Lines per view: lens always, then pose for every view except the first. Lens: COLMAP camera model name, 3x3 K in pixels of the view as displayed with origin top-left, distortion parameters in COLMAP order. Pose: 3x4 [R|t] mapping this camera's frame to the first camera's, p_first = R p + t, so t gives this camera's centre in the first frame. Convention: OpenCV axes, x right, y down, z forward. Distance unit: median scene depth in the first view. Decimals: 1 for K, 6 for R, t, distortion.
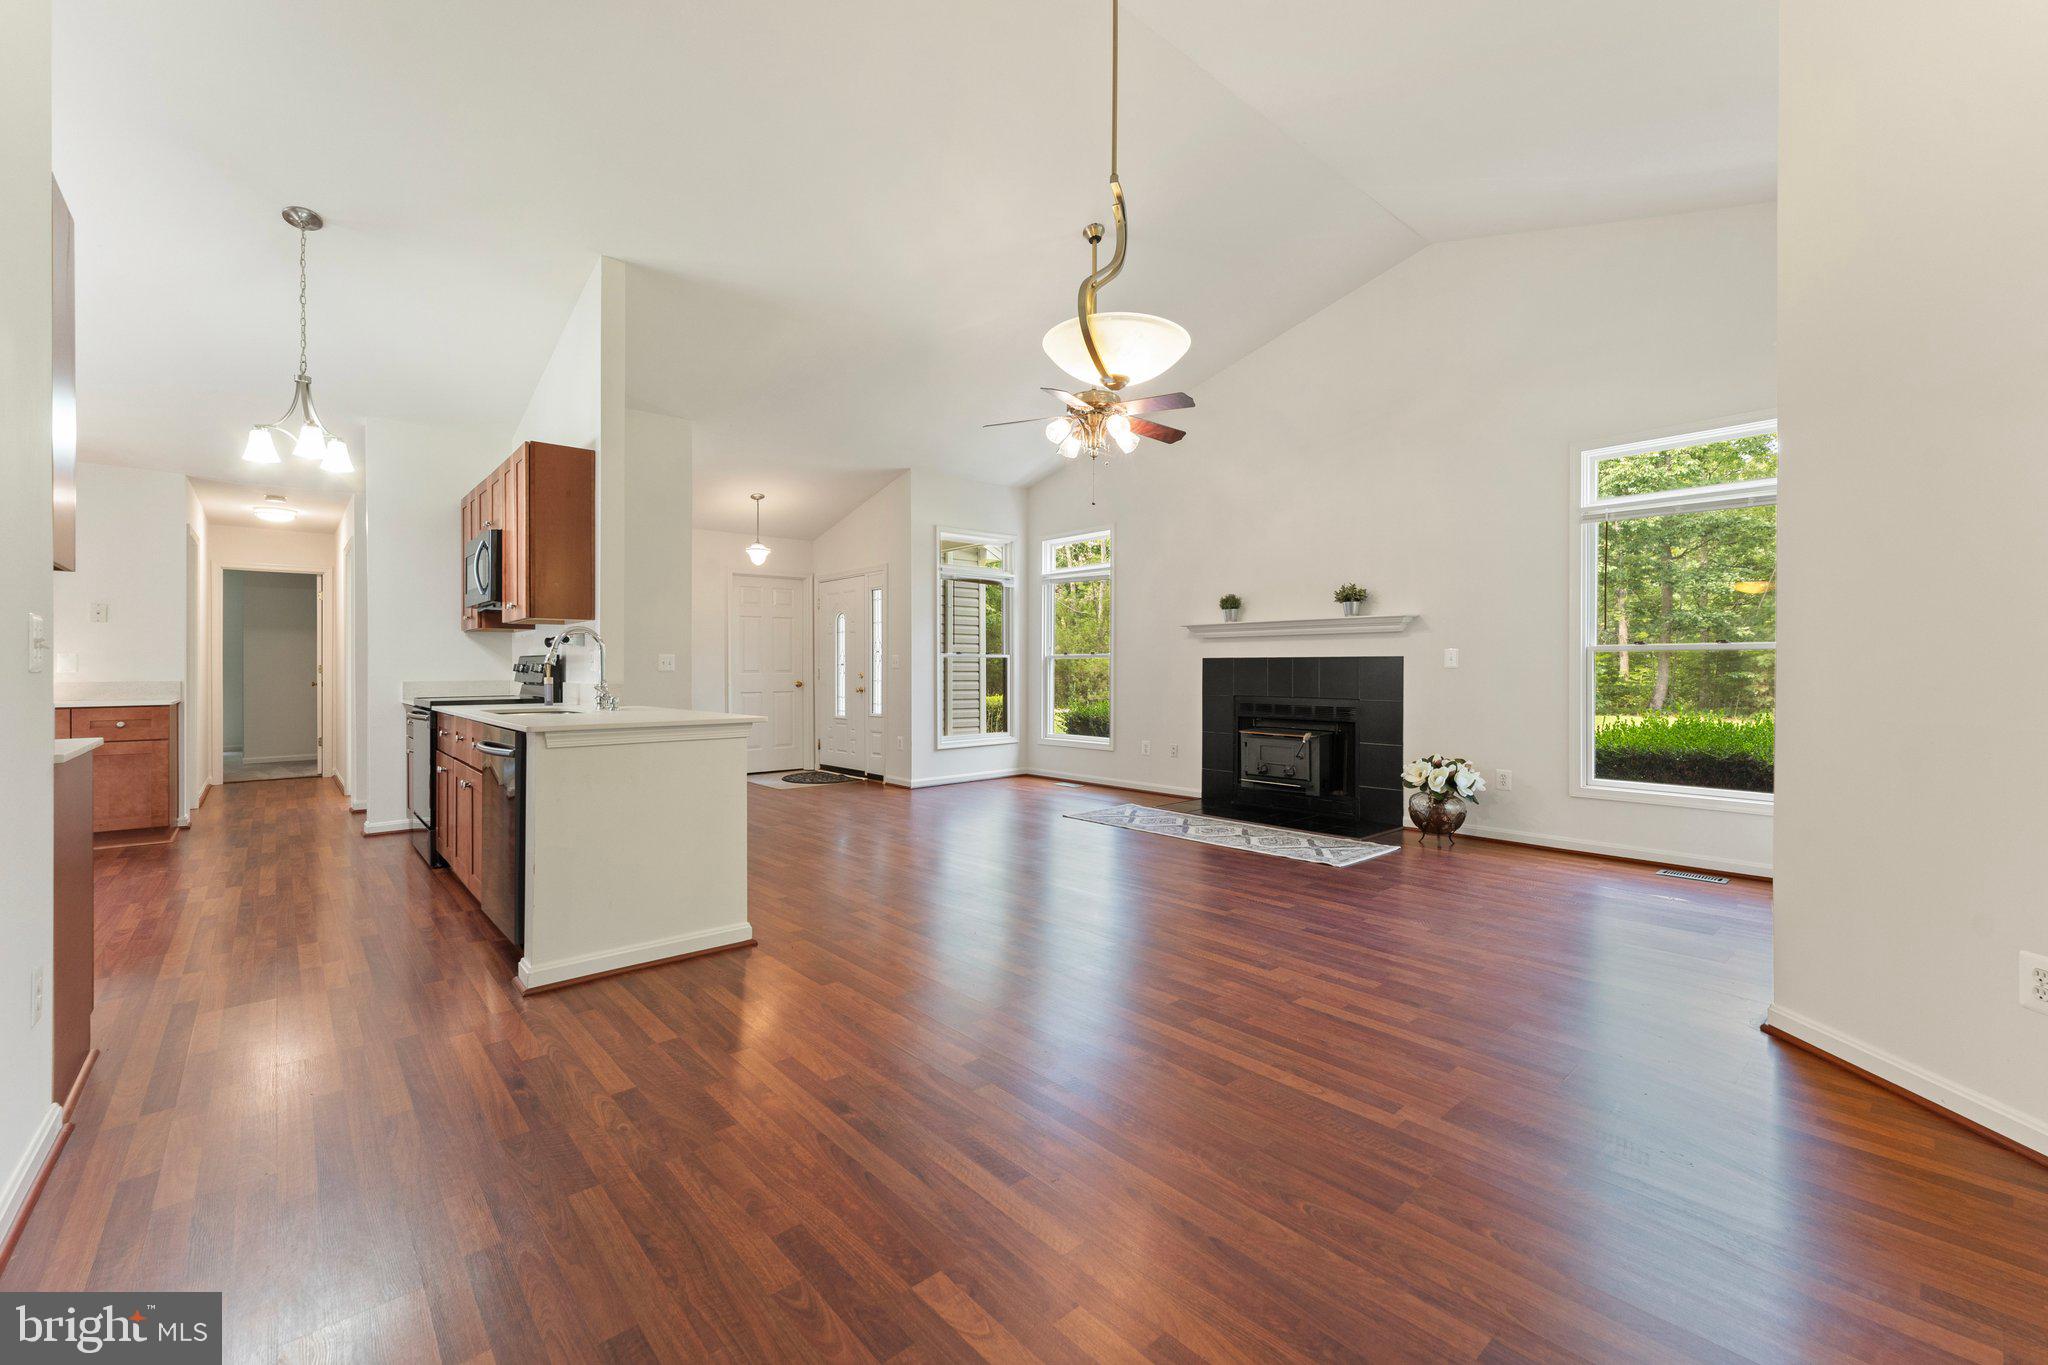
lens RADIAL K [[854.4, 0, 1012.2], [0, 854.4, 680.2], [0, 0, 1]] dist [0.000899, -0.000030]
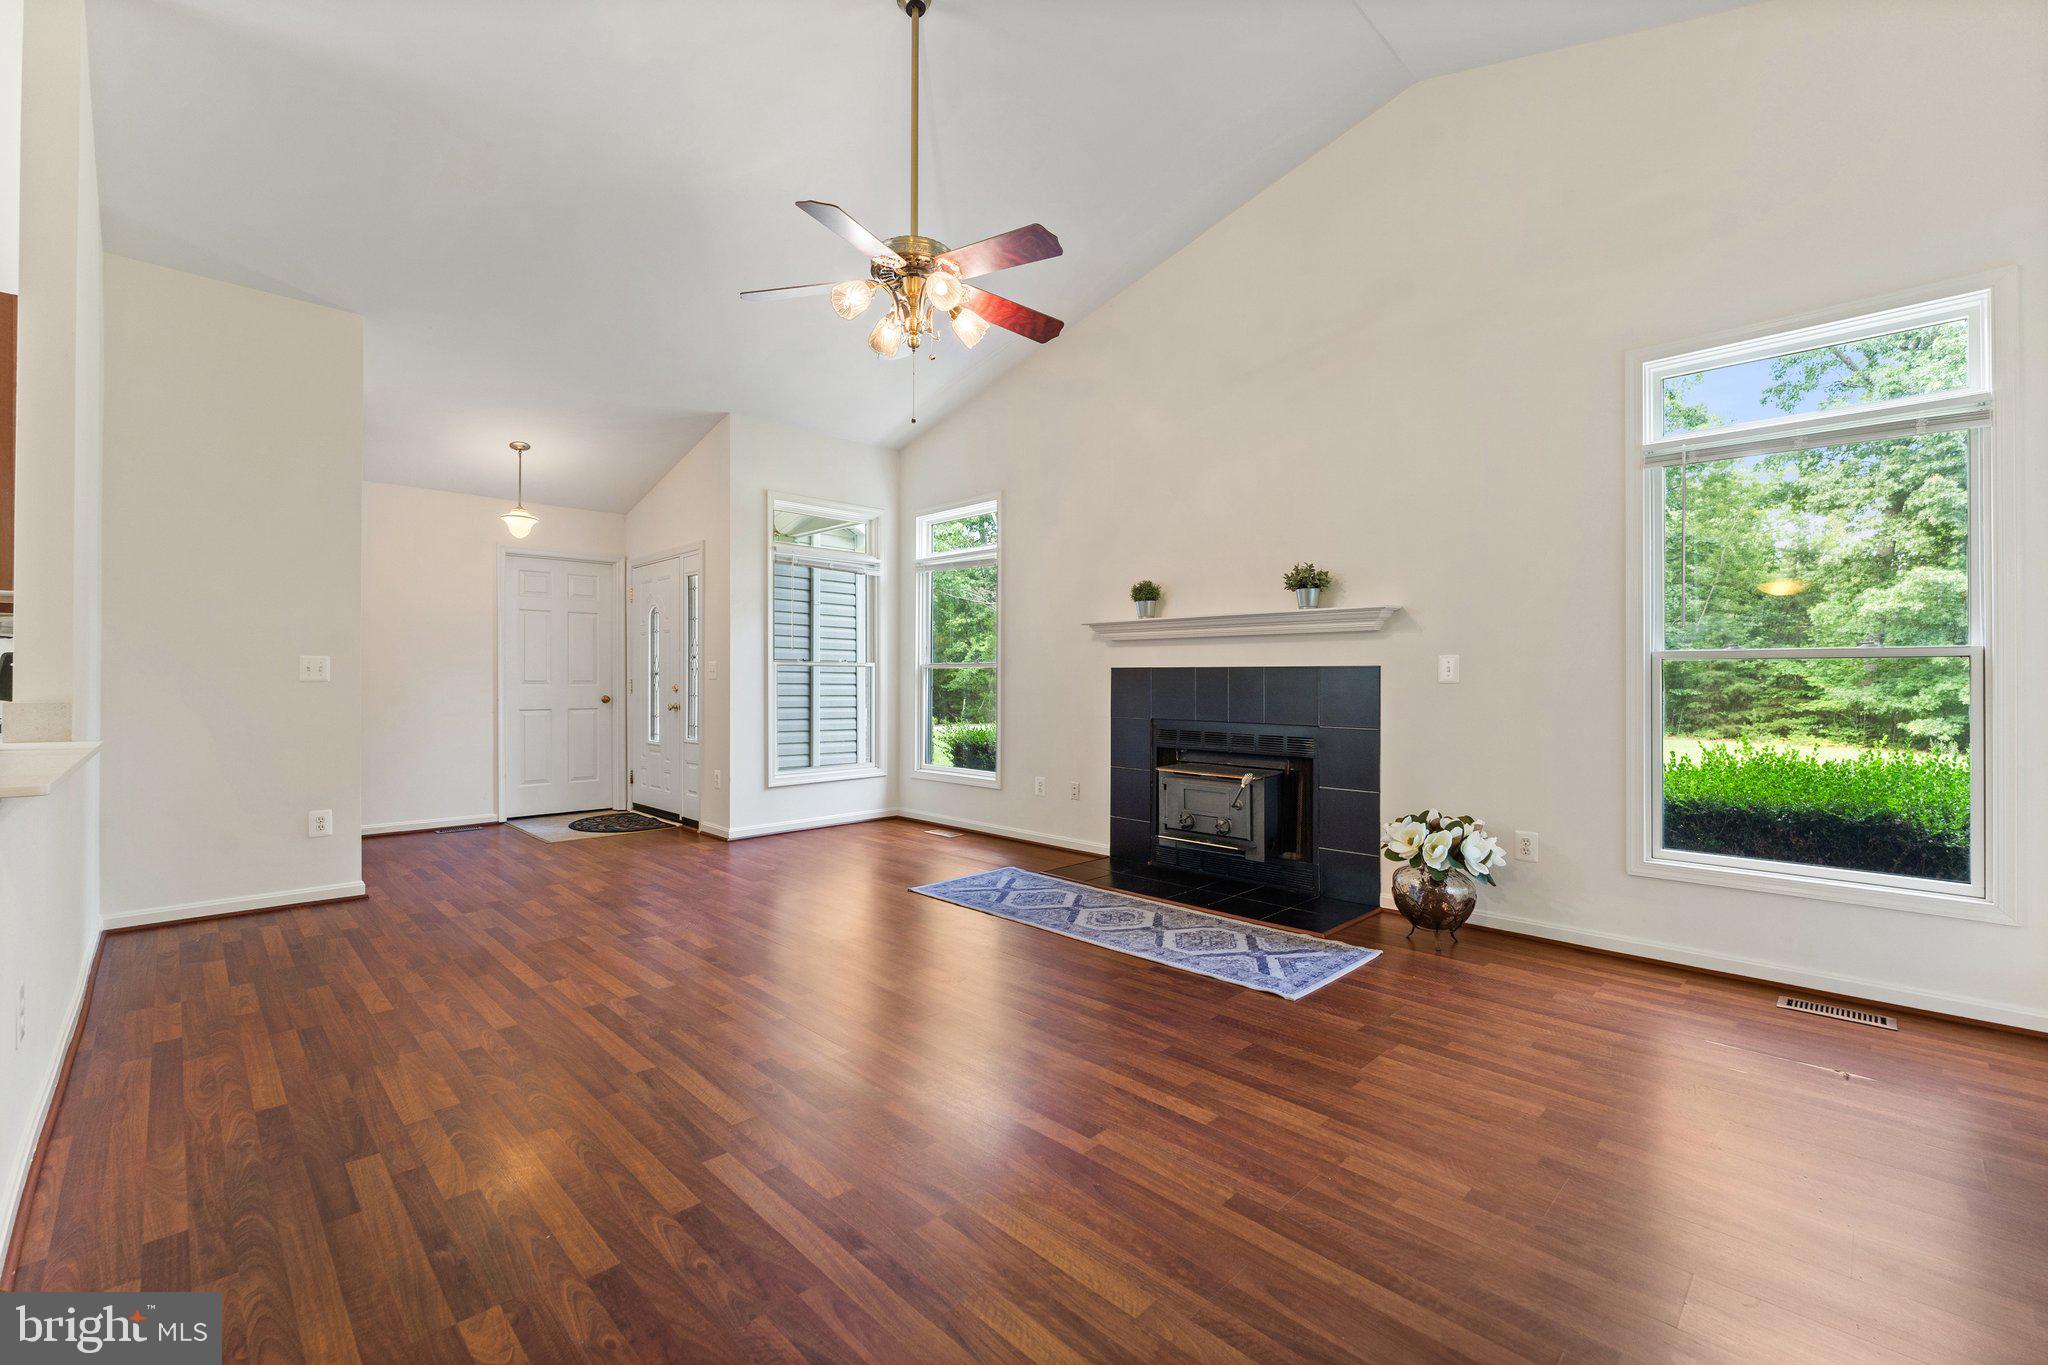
lens RADIAL K [[867.2, 0, 1017.0], [0, 867.2, 673.4], [0, 0, 1]] dist [-0.010534, 0.000145]
pose [[0.997957, 0.006349, 0.063578, 0.115339], [-0.004884, 0.999720, -0.023173, -0.003810], [-0.063707, 0.022815, 0.997708, 0.312580]]
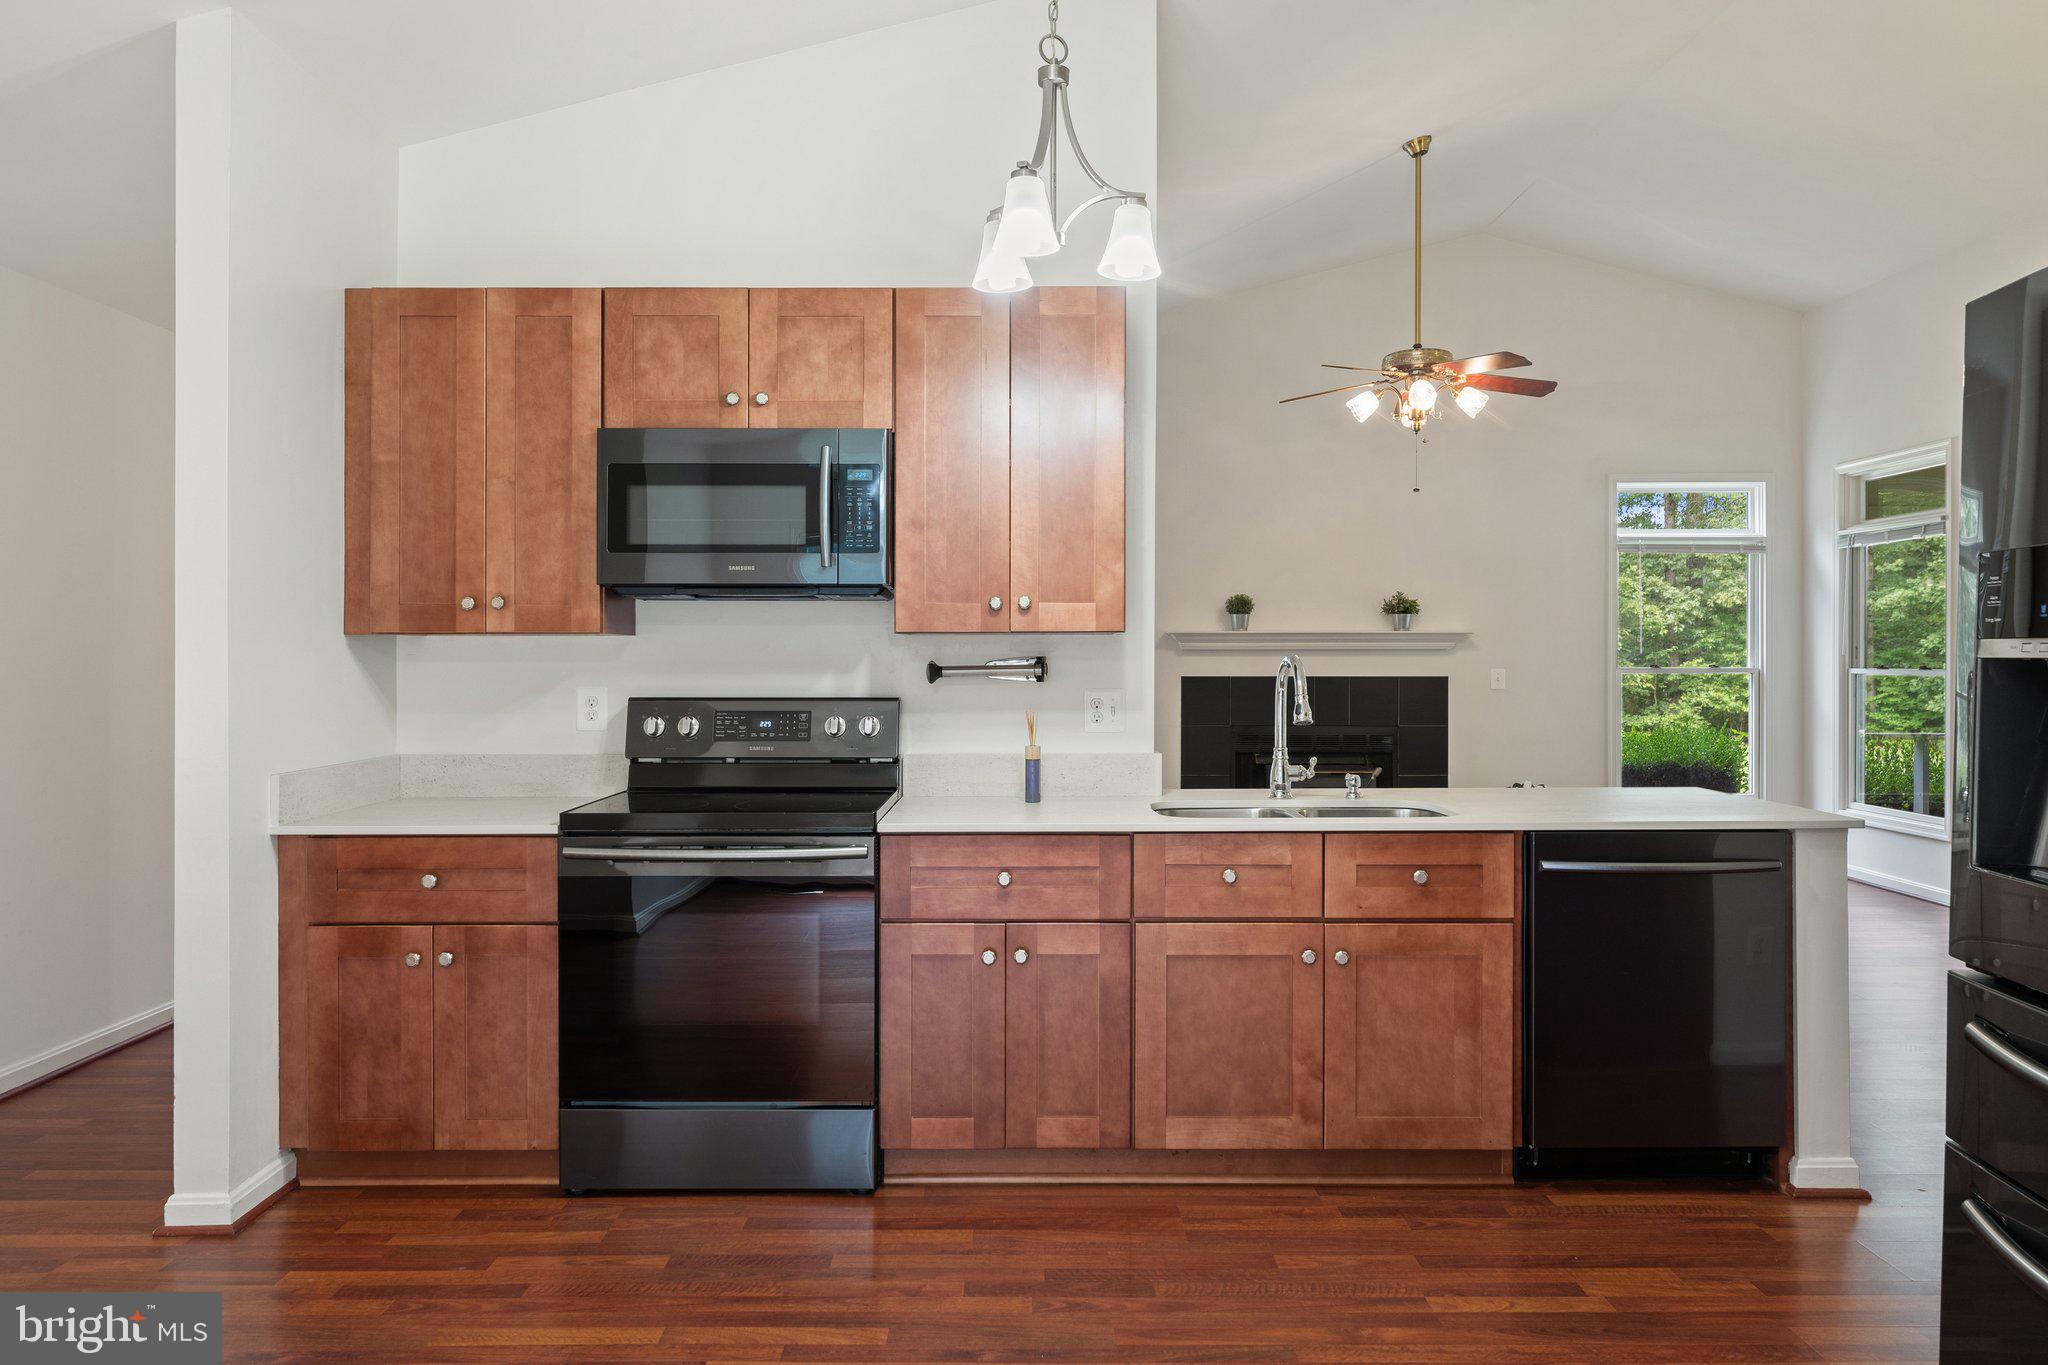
lens RADIAL K [[1364.6, 0, 1017.6], [0, 1364.6, 651.8], [0, 0, 1]] dist [0.001222, -0.002856]
pose [[0.656408, 0.005597, 0.754385, -0.954275], [0.010755, 0.999801, -0.016776, -0.035962], [-0.754329, 0.019126, 0.656218, 0.405687]]
